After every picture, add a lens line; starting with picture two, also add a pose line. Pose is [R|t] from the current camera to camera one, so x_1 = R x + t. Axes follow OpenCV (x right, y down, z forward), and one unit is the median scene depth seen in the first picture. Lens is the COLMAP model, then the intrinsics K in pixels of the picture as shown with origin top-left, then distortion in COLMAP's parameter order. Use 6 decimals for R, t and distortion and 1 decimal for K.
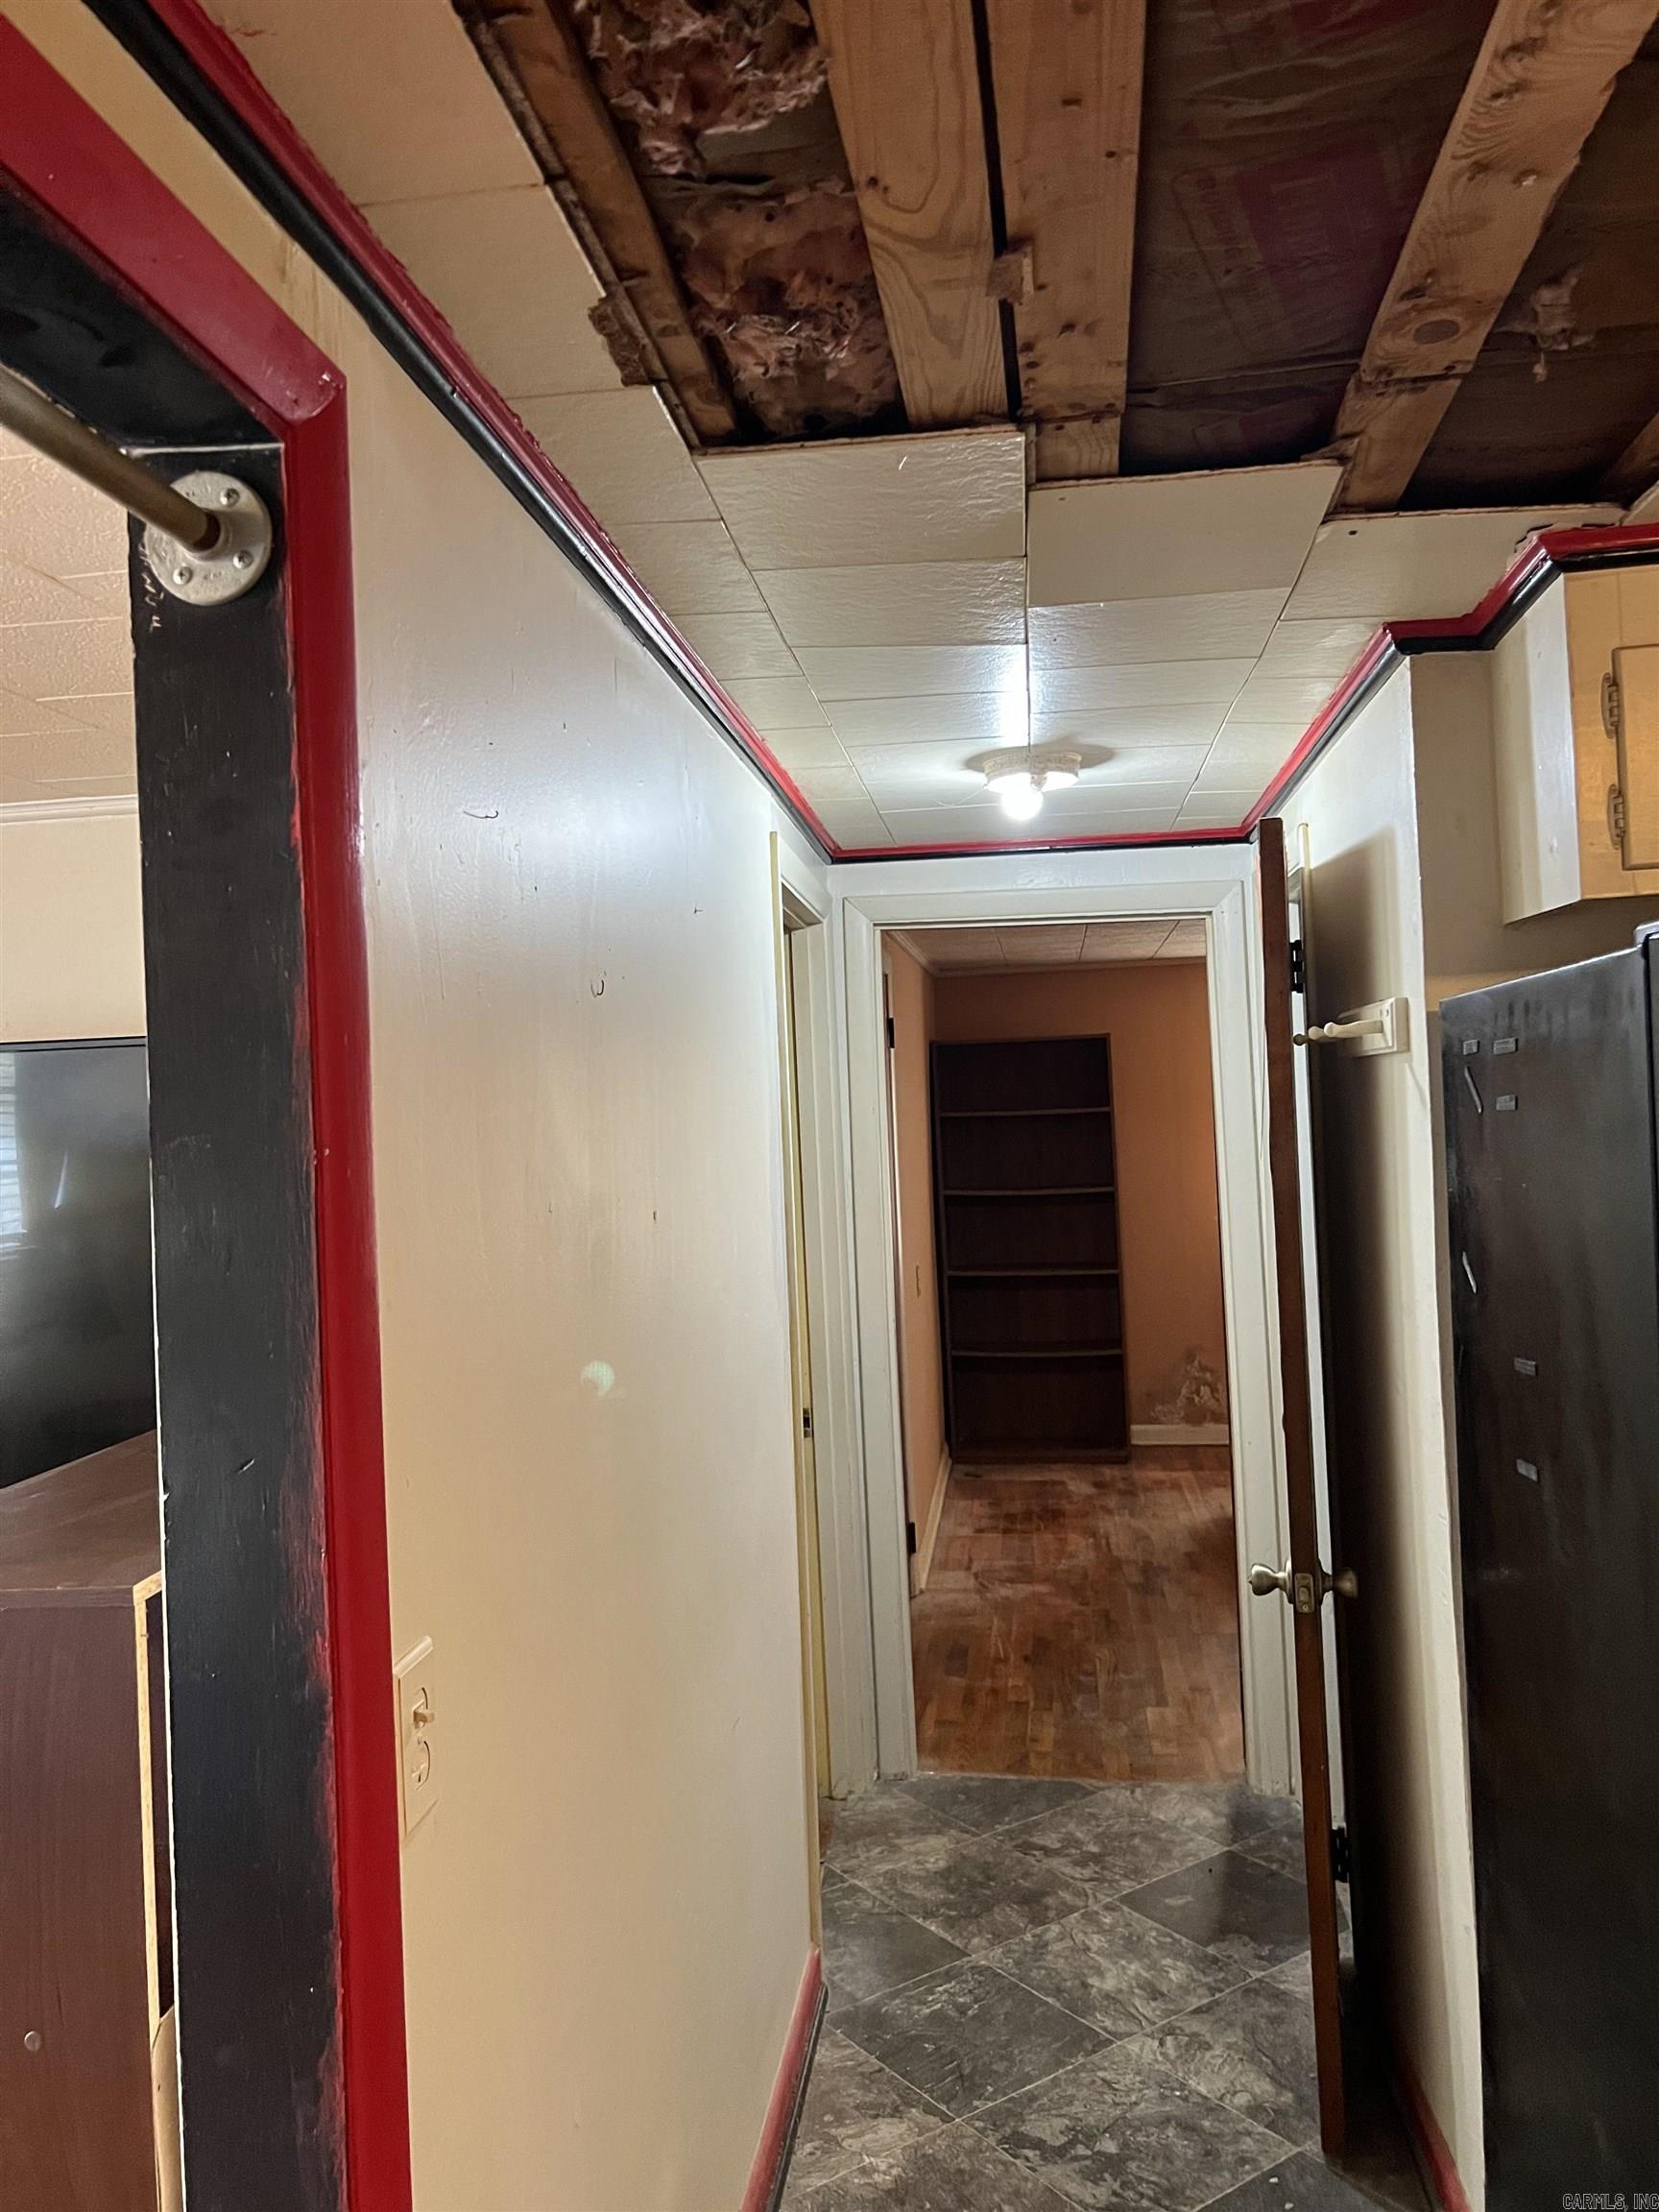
lens RADIAL K [[1659.7, 0, 827.8], [0, 1659.7, 1103.0], [0, 0, 1]] dist [0.040452, -0.046703]
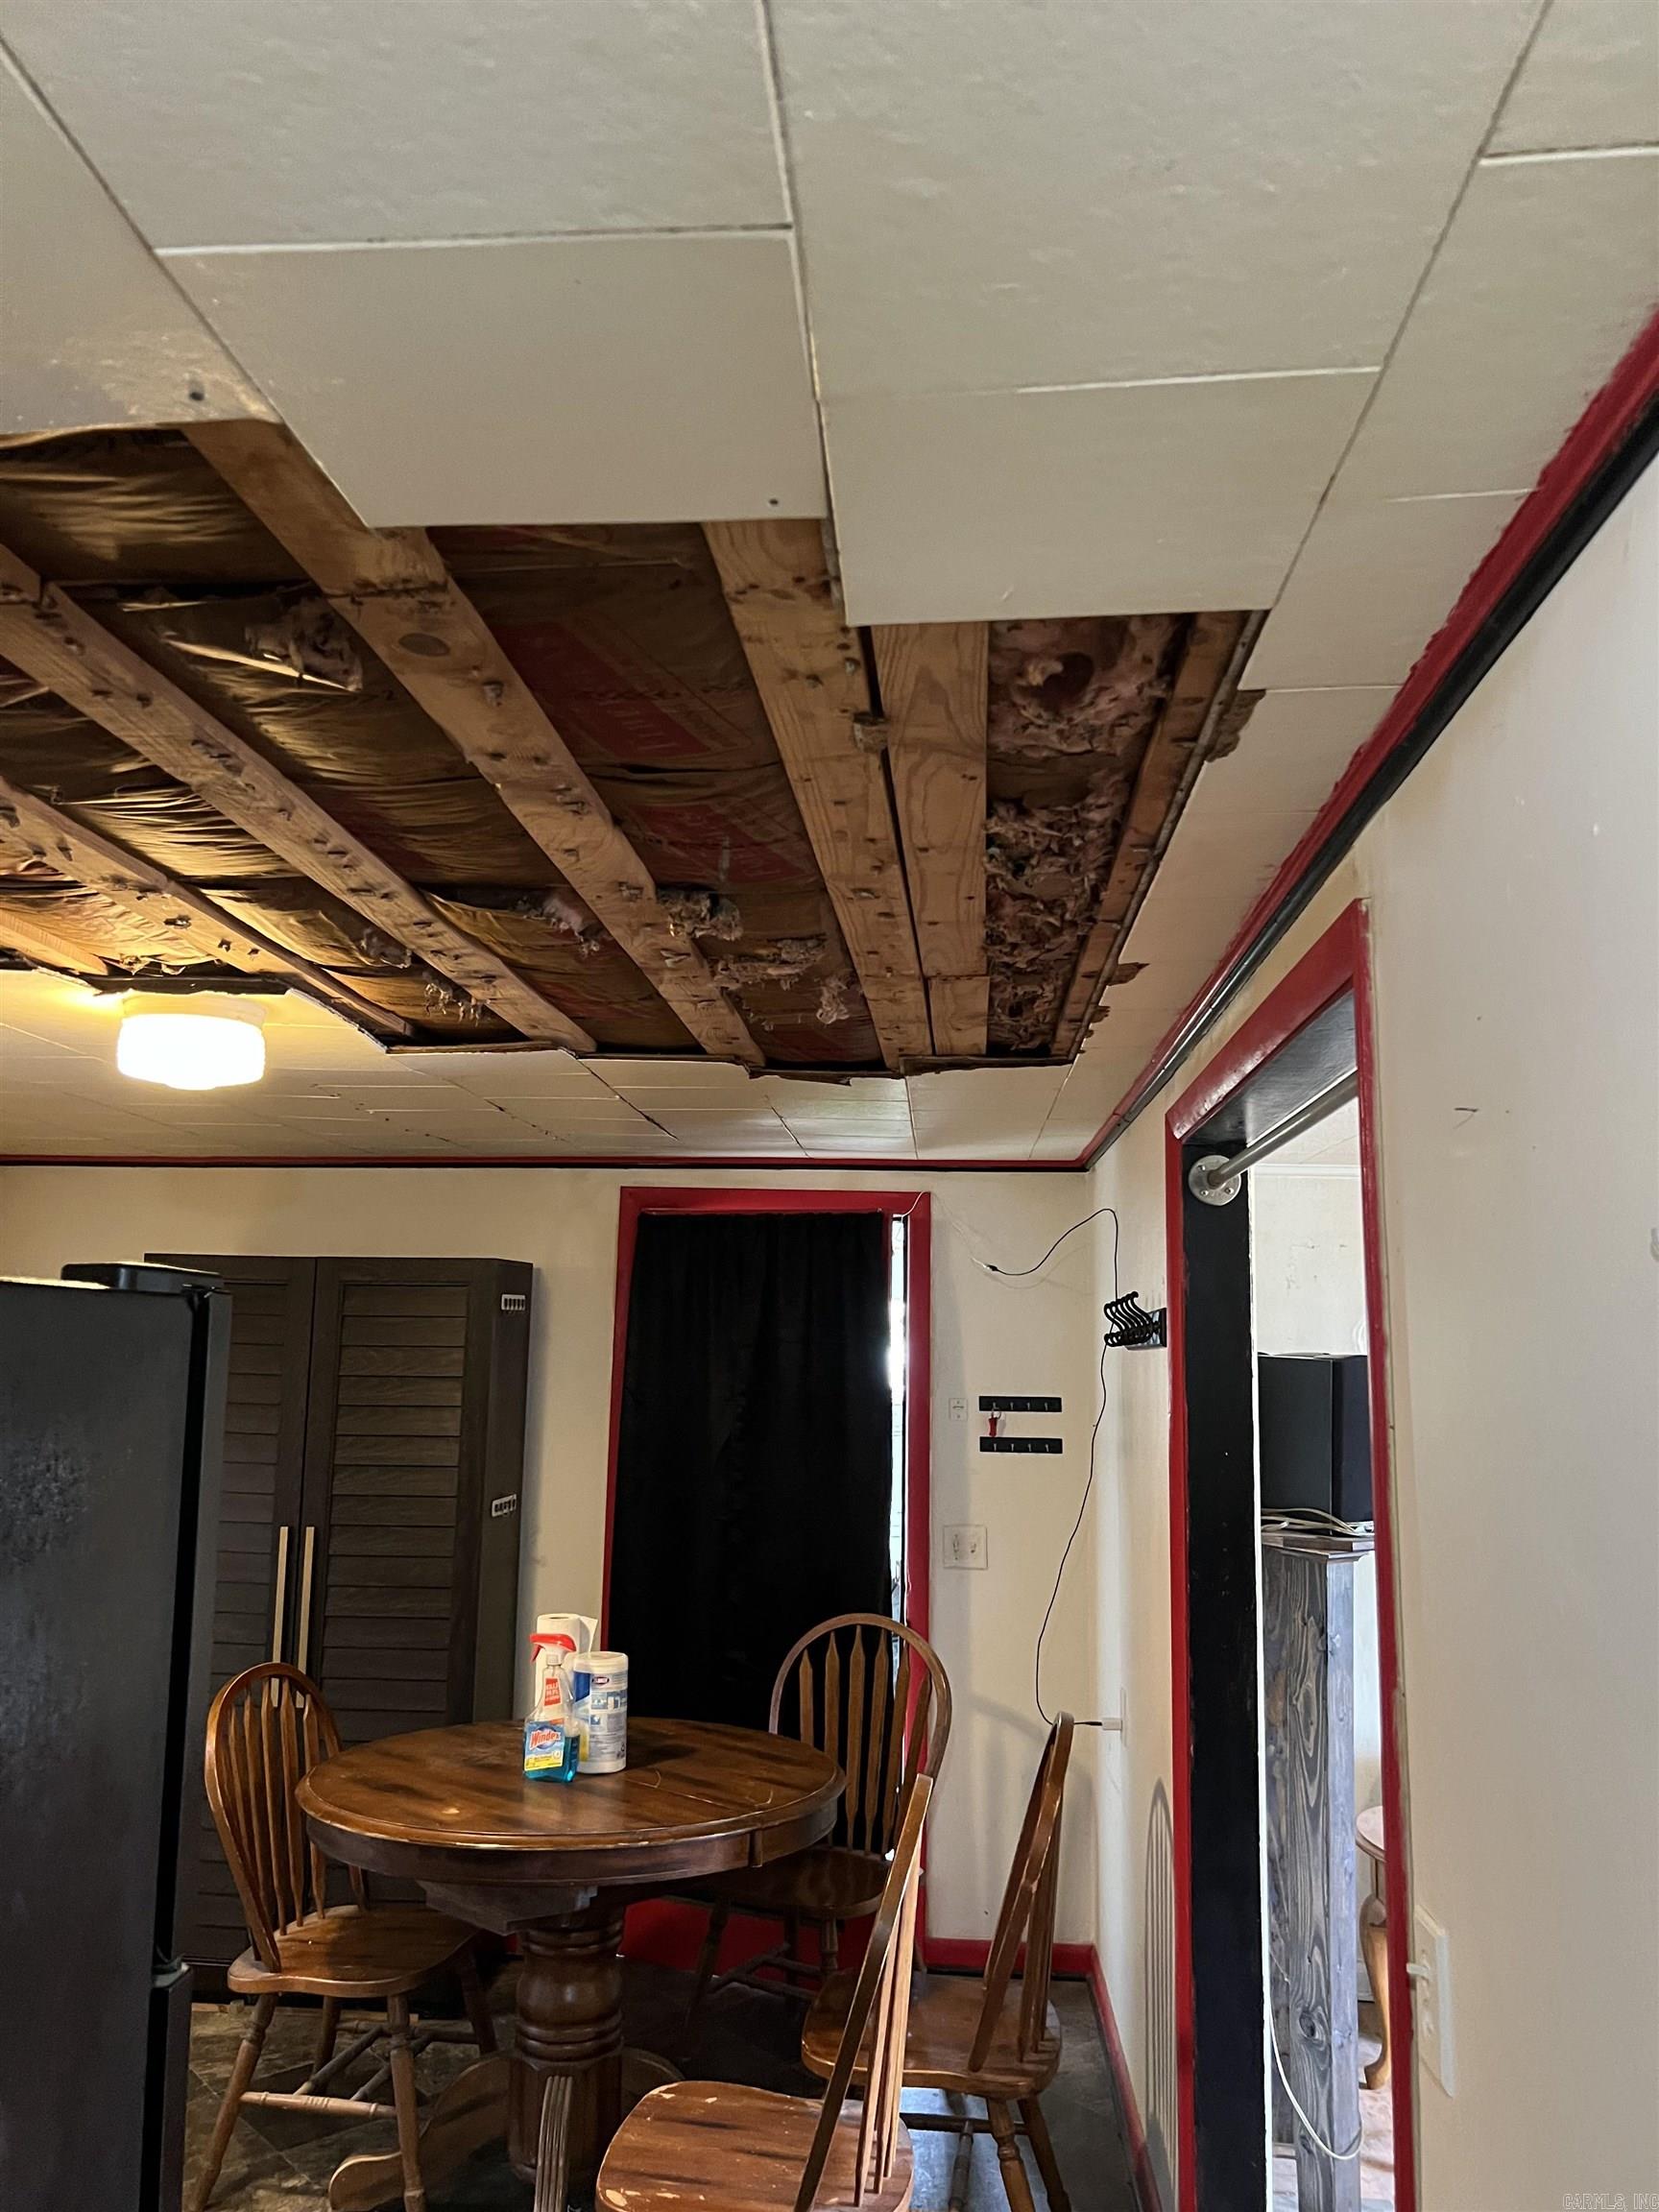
lens RADIAL K [[1659.7, 0, 824.9], [0, 1659.7, 1109.4], [0, 0, 1]] dist [0.040452, -0.046703]
pose [[-0.998306, 0.002635, -0.058115, 0.098172], [0.011505, 0.988187, -0.152823, -0.023712], [0.057026, -0.153233, -0.986543, 0.980472]]
